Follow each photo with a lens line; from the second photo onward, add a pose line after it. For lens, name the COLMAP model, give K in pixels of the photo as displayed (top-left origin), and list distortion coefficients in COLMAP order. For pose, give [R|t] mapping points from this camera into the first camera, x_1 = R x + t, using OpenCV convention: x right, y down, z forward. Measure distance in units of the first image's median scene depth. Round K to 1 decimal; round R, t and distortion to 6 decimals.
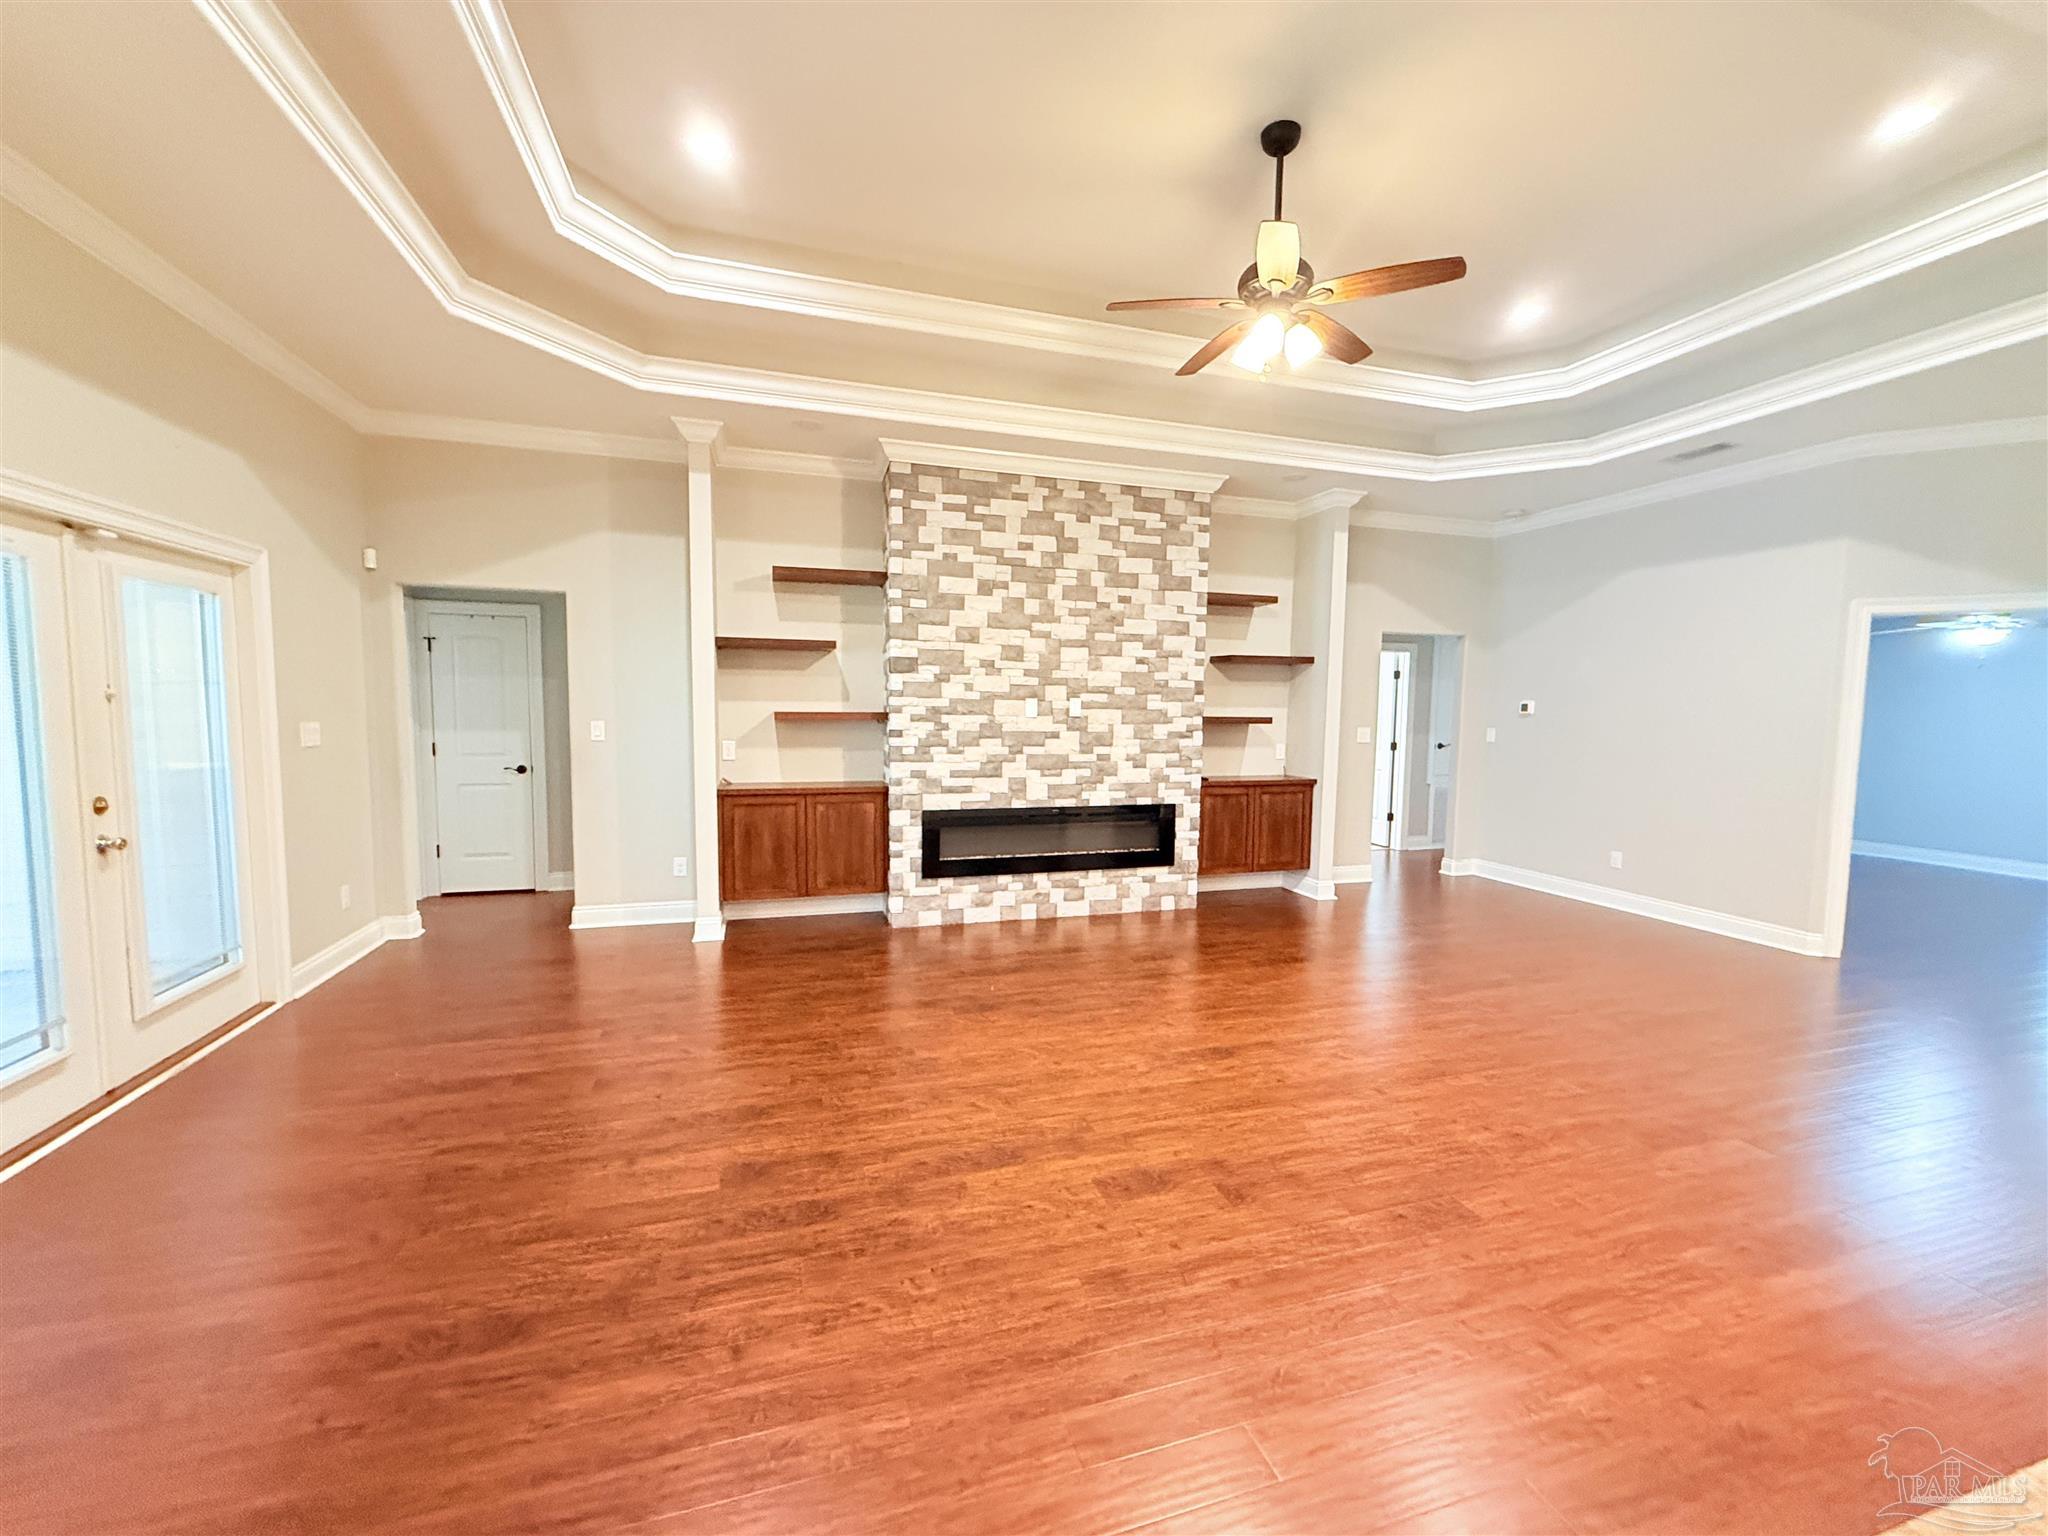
lens RADIAL K [[813.9, 0, 1022.9], [0, 813.9, 768.9], [0, 0, 1]] dist [-0.000507, 0.000044]
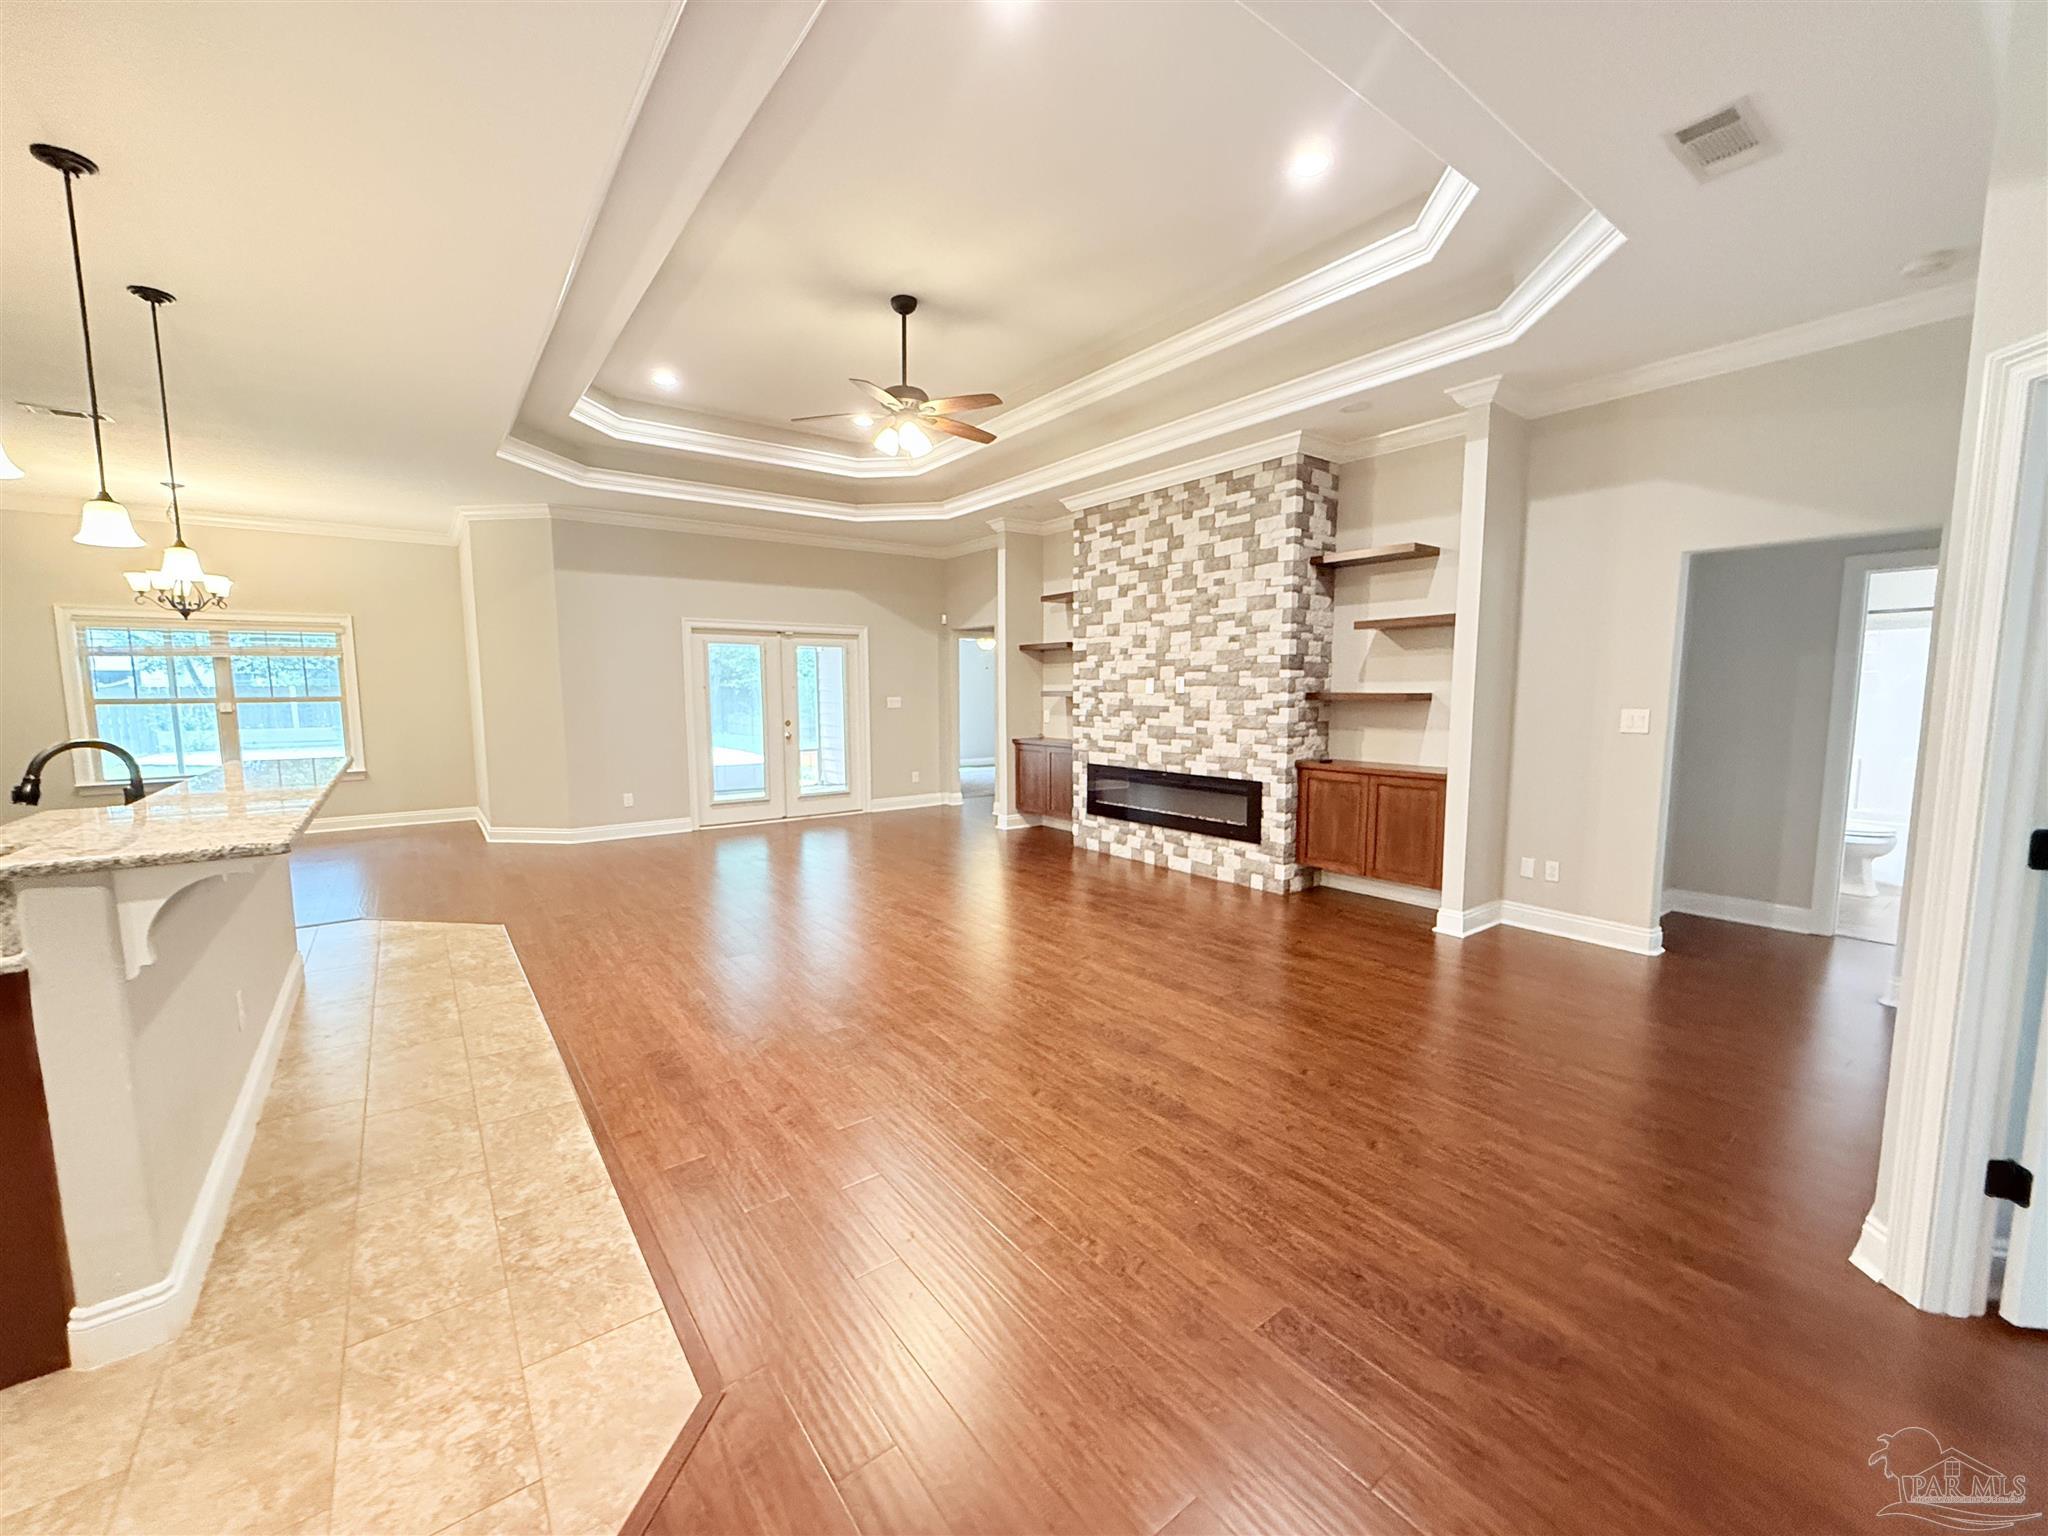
lens RADIAL K [[813.9, 0, 1025.3], [0, 813.9, 771.4], [0, 0, 1]] dist [-0.000507, 0.000044]
pose [[0.341991, 0.081732, -0.936142, 1.054718], [-0.068672, 0.995720, 0.061846, -0.011076], [0.937191, 0.043135, 0.346141, 0.410924]]
